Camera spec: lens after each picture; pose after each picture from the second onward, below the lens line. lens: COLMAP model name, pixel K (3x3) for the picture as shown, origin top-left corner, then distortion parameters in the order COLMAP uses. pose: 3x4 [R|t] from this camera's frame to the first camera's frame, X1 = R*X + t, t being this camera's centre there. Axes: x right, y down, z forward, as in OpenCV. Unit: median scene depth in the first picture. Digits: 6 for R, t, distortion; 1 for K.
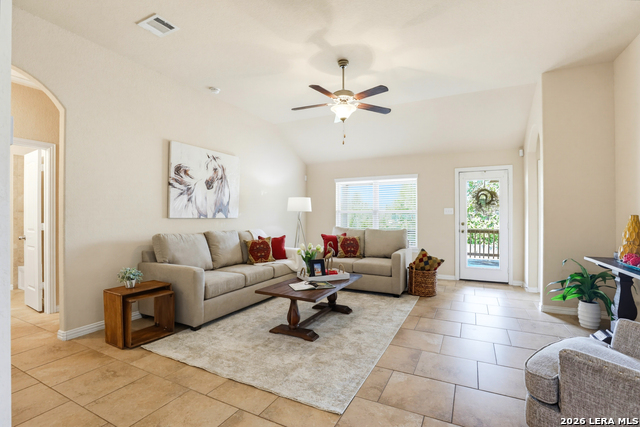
lens RADIAL K [[296.5, 0, 325.0], [0, 296.5, 212.3], [0, 0, 1]] dist [-0.034711, 0.007123]
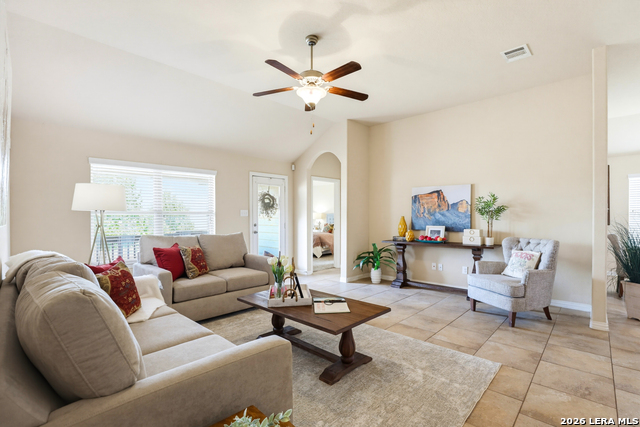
lens RADIAL K [[296.5, 0, 325.4], [0, 296.5, 217.5], [0, 0, 1]] dist [-0.034711, 0.007123]
pose [[0.288022, -0.006241, 0.957604, -0.547535], [-0.004351, 0.999960, 0.007826, 0.002785], [-0.957614, -0.006420, 0.287983, 0.521481]]
